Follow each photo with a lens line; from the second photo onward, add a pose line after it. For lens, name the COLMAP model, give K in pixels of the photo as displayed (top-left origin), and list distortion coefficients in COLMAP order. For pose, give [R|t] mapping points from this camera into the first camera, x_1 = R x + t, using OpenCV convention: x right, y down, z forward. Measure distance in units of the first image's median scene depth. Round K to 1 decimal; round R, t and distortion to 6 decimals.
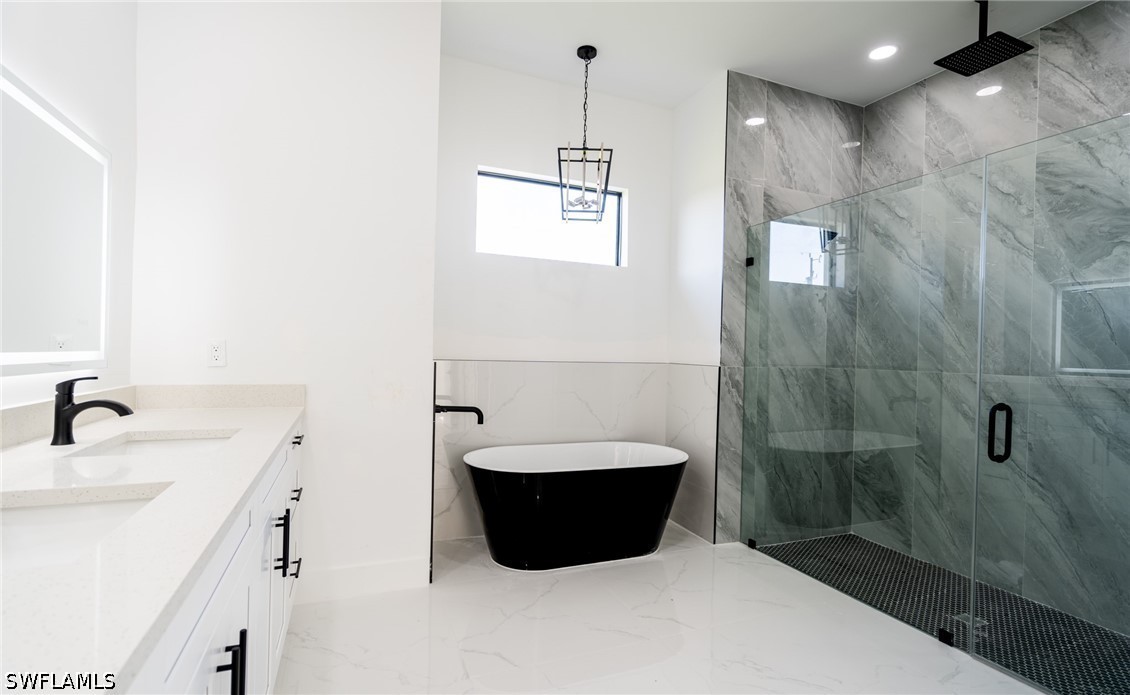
lens RADIAL K [[526.7, 0, 566.1], [0, 526.7, 353.6], [0, 0, 1]] dist [-0.000315, 0.000360]
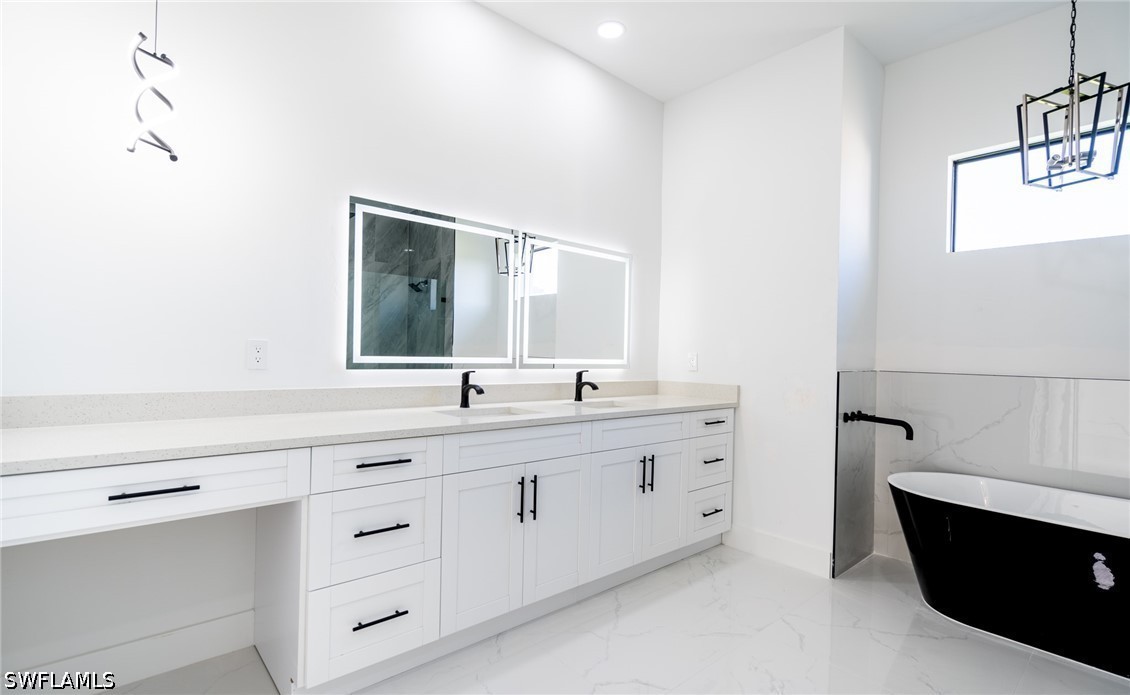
lens RADIAL K [[524.6, 0, 570.4], [0, 524.6, 355.2], [0, 0, 1]] dist [-0.007733, 0.000406]
pose [[0.322617, -0.013289, -0.946436, 0.497806], [-0.019415, 0.999598, -0.020653, 0.013430], [0.946330, 0.025038, 0.322230, 0.120564]]
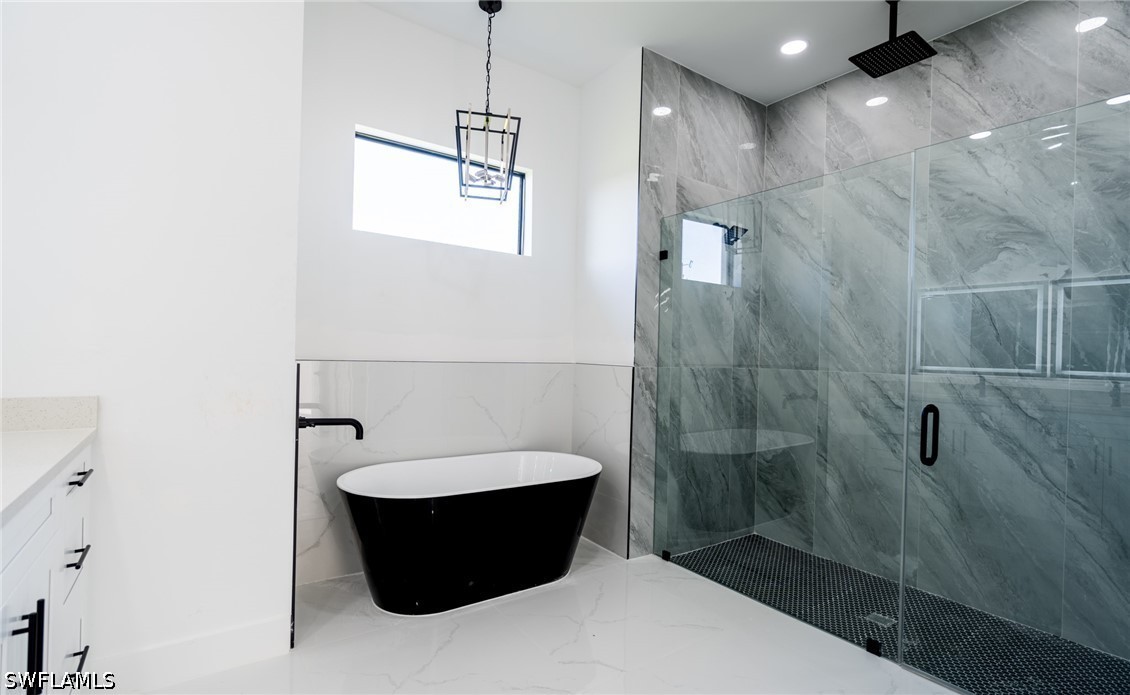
lens RADIAL K [[531.5, 0, 570.0], [0, 531.5, 353.9], [0, 0, 1]] dist [-0.002270, 0.000650]
pose [[0.974778, 0.000767, 0.223176, -0.027800], [-0.001465, 0.999995, 0.002964, -0.000801], [-0.223173, -0.003216, 0.974774, 0.124794]]
